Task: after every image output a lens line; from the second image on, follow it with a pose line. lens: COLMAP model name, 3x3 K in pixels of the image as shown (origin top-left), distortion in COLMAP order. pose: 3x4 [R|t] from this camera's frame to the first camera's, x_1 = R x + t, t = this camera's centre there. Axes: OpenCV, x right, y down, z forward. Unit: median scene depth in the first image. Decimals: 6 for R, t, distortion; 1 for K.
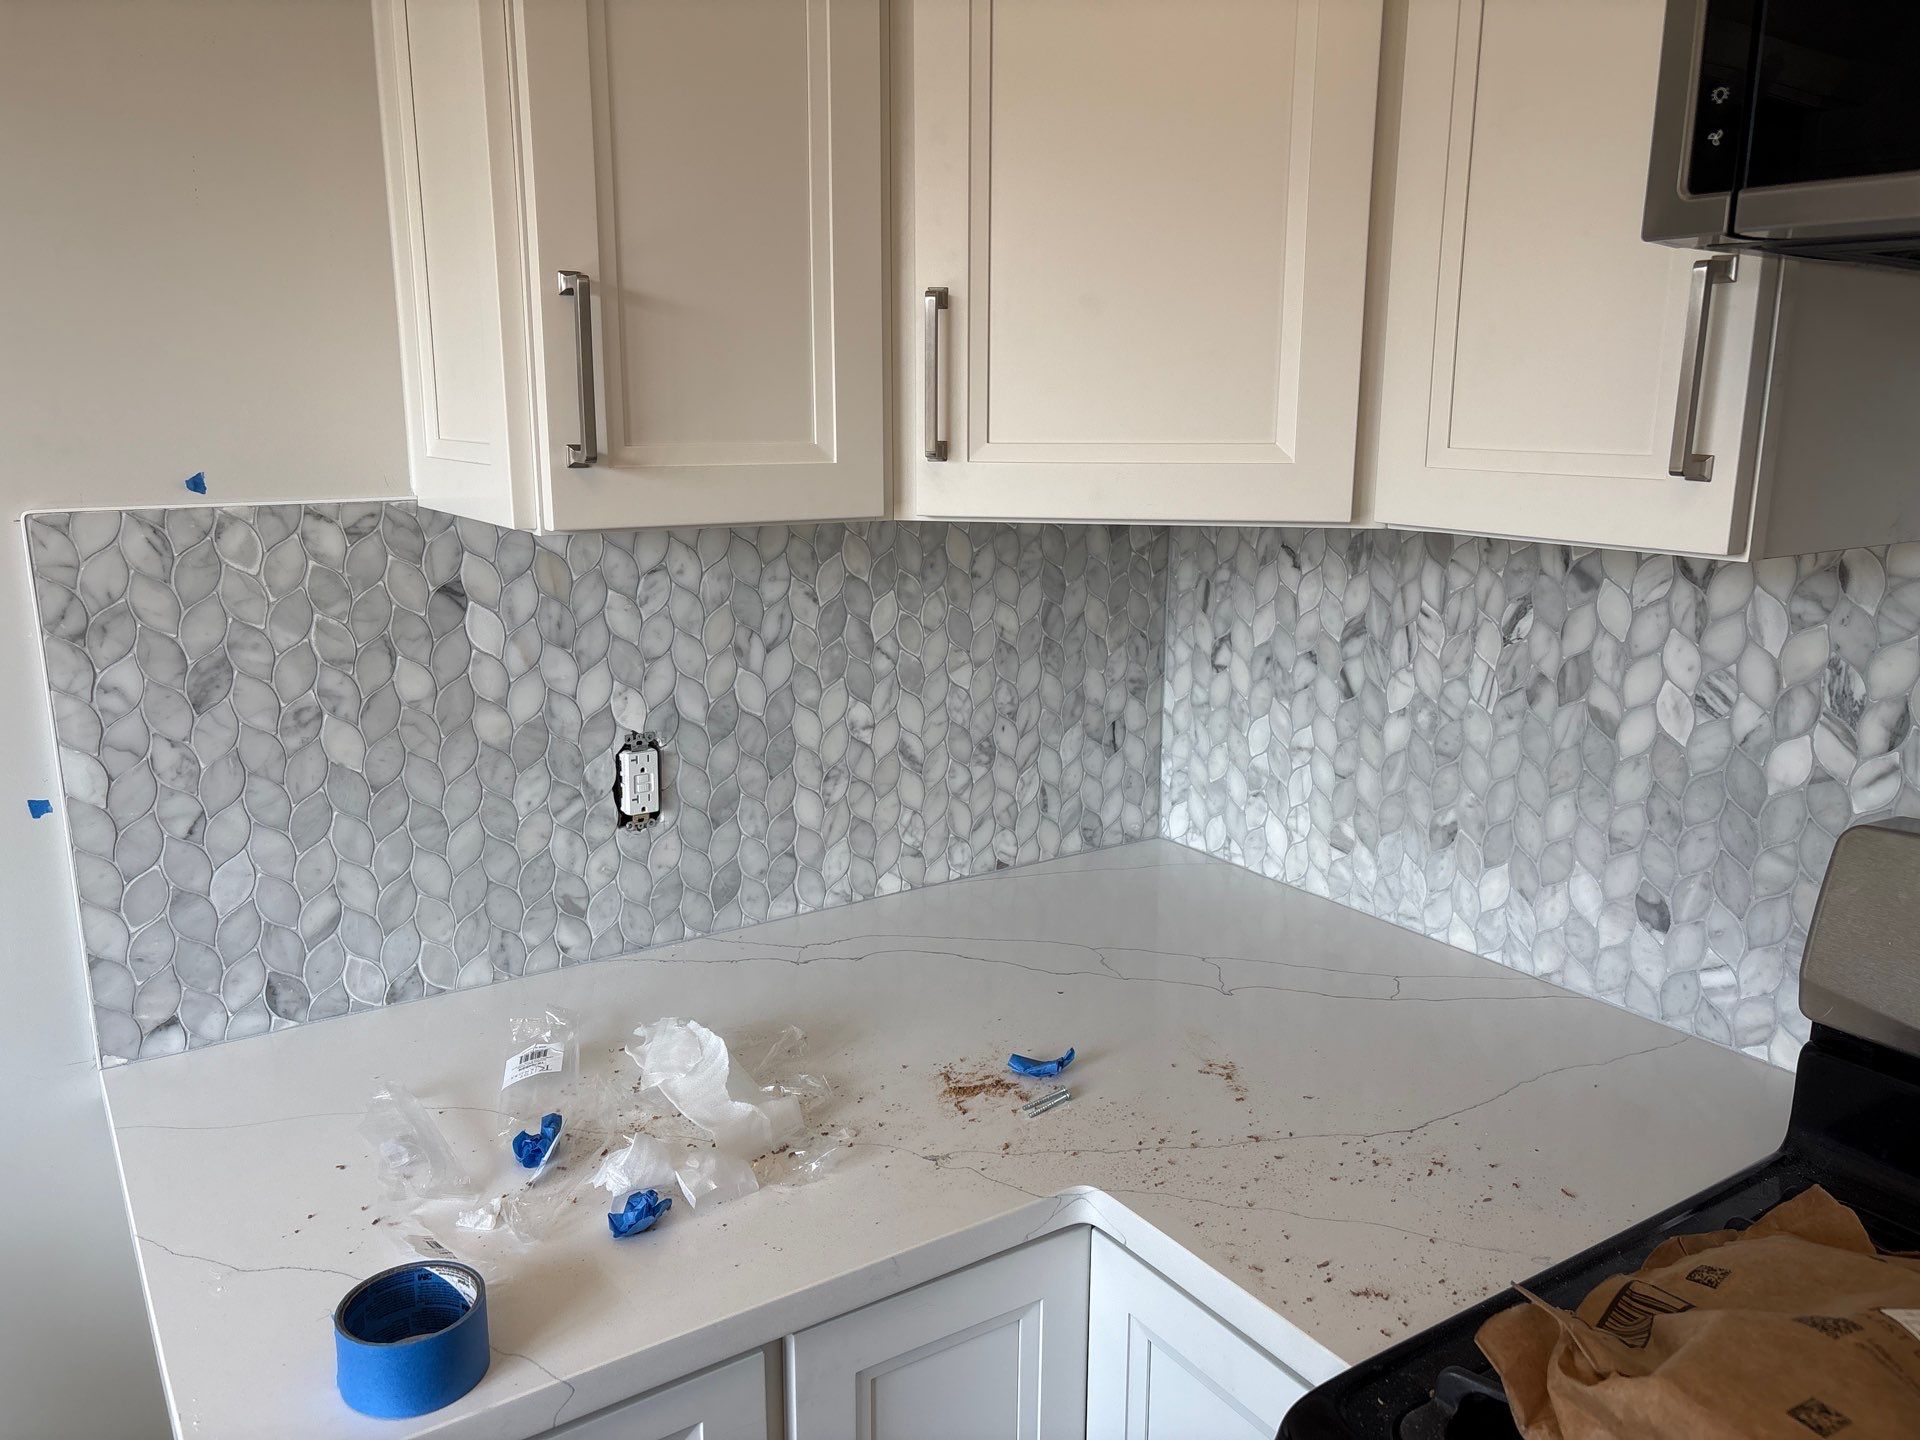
lens RADIAL K [[1439.3, 0, 943.5], [0, 1439.3, 669.3], [0, 0, 1]] dist [0.076990, -0.100781]
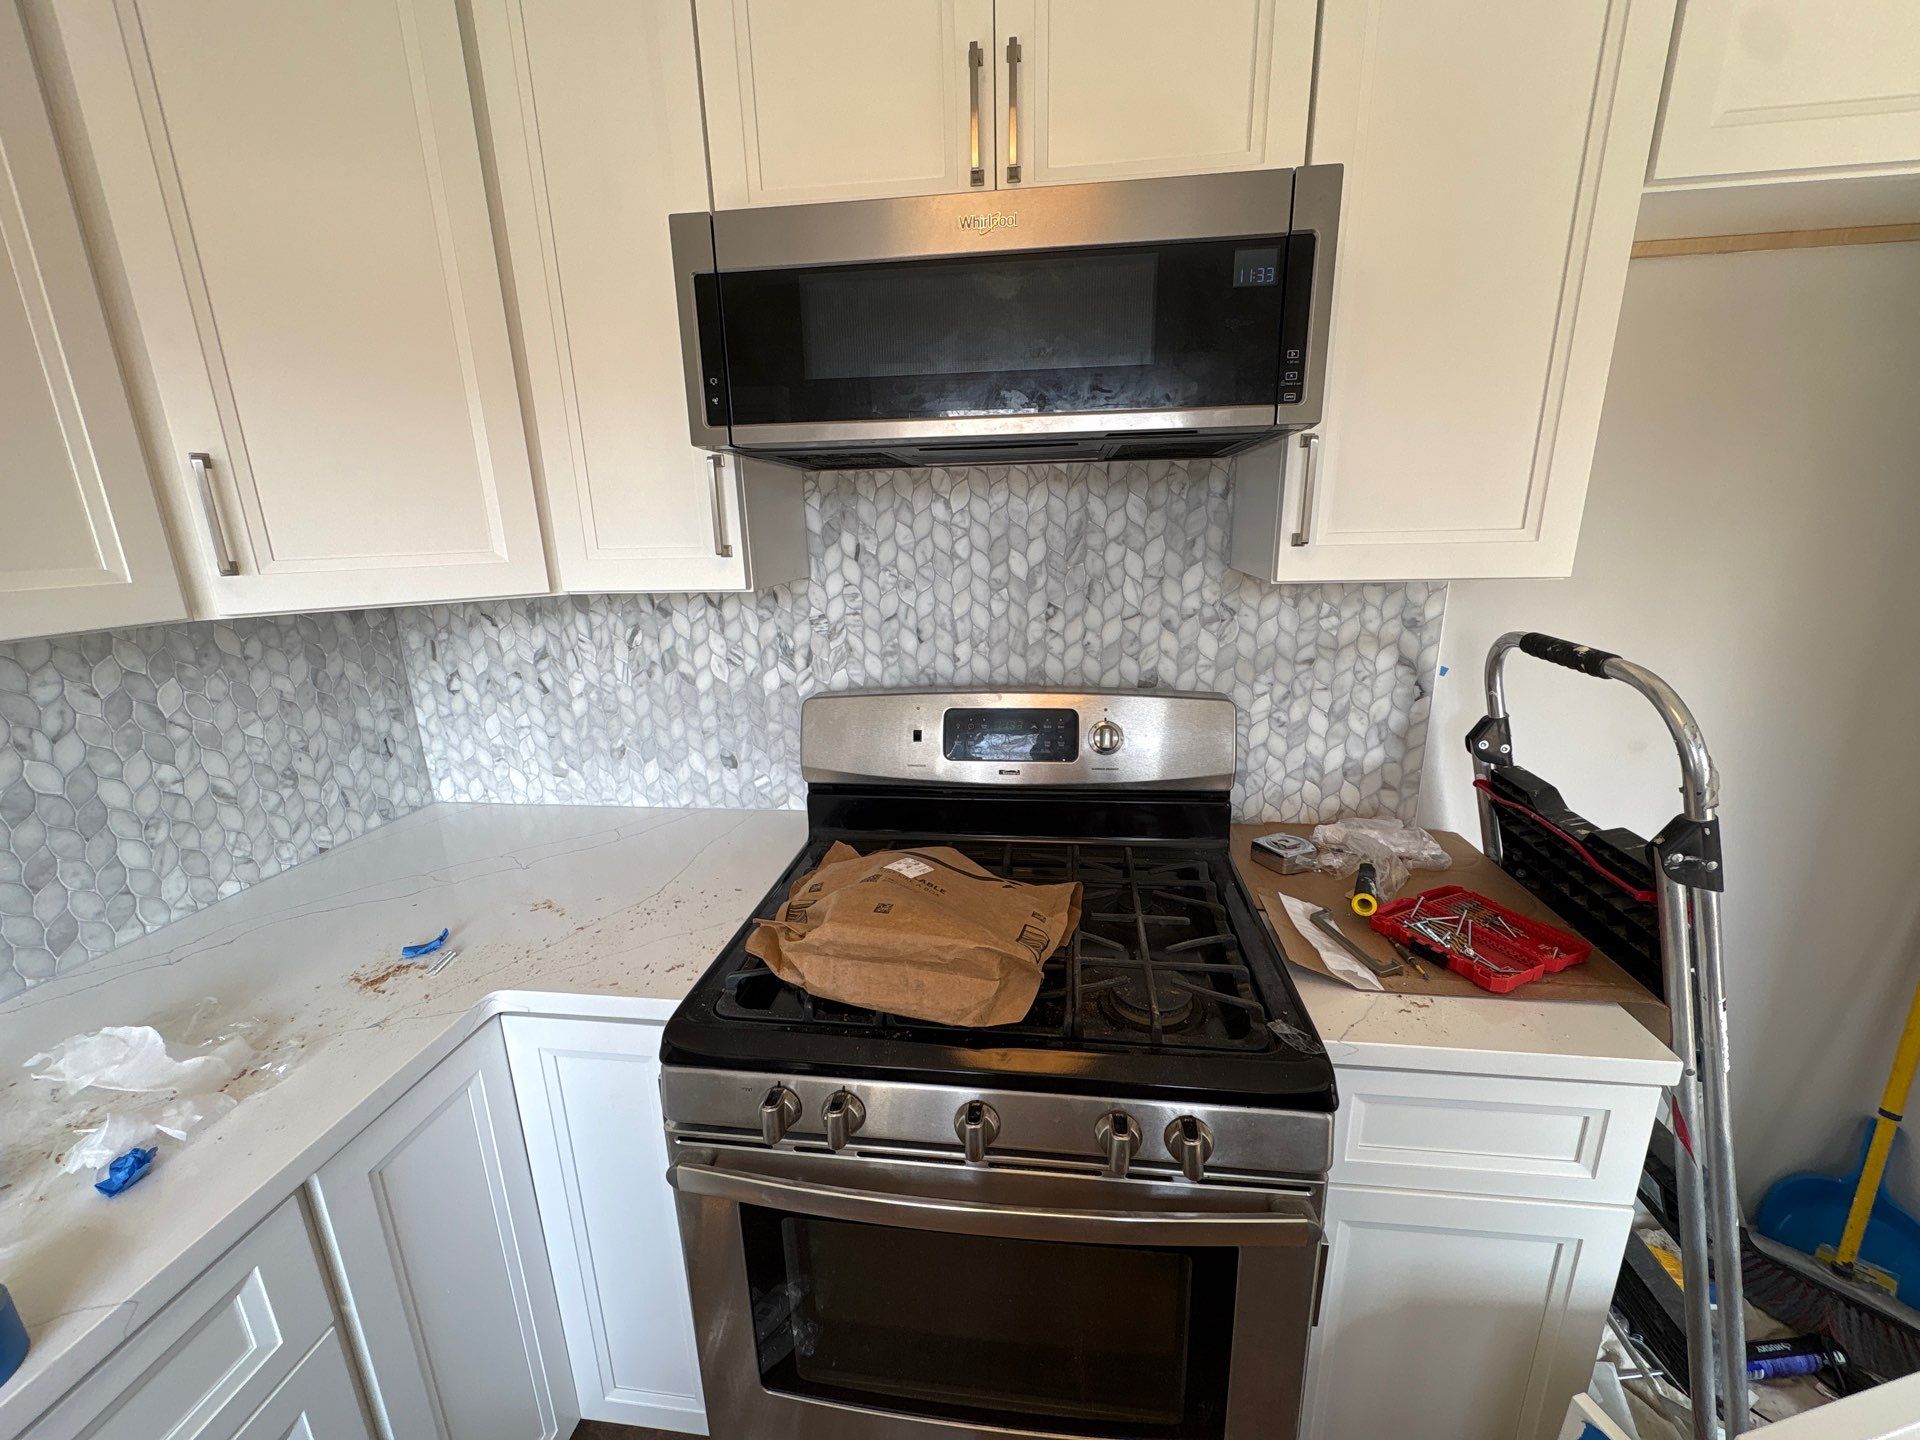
lens RADIAL K [[779.7, 0, 957.6], [0, 779.7, 678.0], [0, 0, 1]] dist [-0.000099, -0.000096]
pose [[0.648952, -0.170849, 0.741399, -0.115880], [0.166890, 0.982694, 0.080373, 0.010001], [-0.742300, 0.071574, 0.666234, -0.021363]]
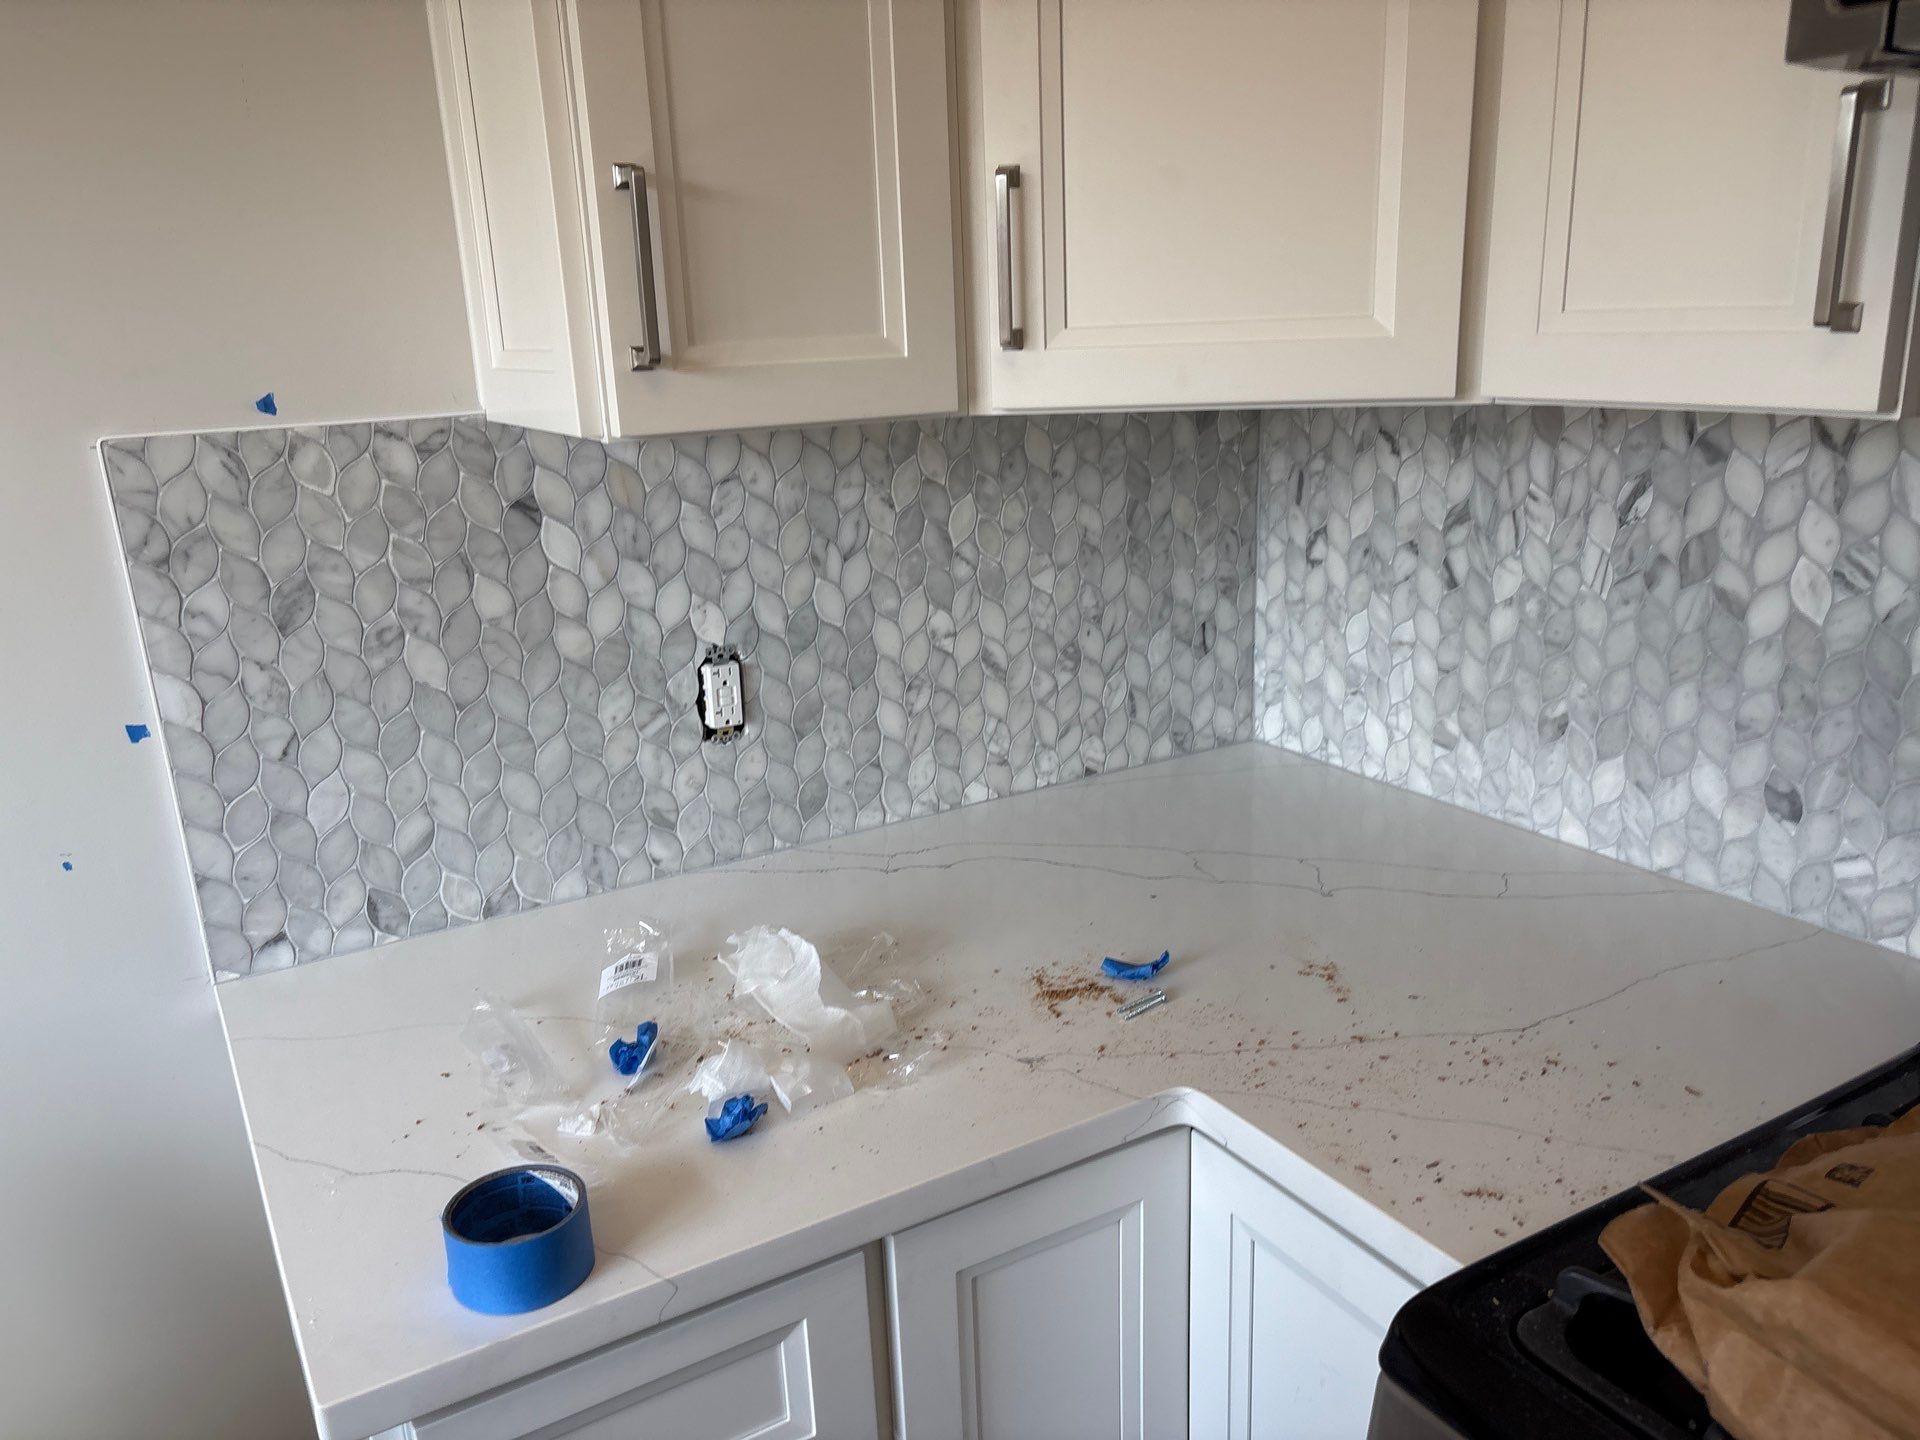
lens RADIAL K [[1443.7, 0, 930.3], [0, 1443.7, 703.3], [0, 0, 1]] dist [0.071808, -0.096135]
pose [[0.997284, -0.026222, -0.068825, 0.000794], [0.031756, 0.996242, 0.080582, 0.007907], [0.066453, -0.082549, 0.994369, 0.021593]]
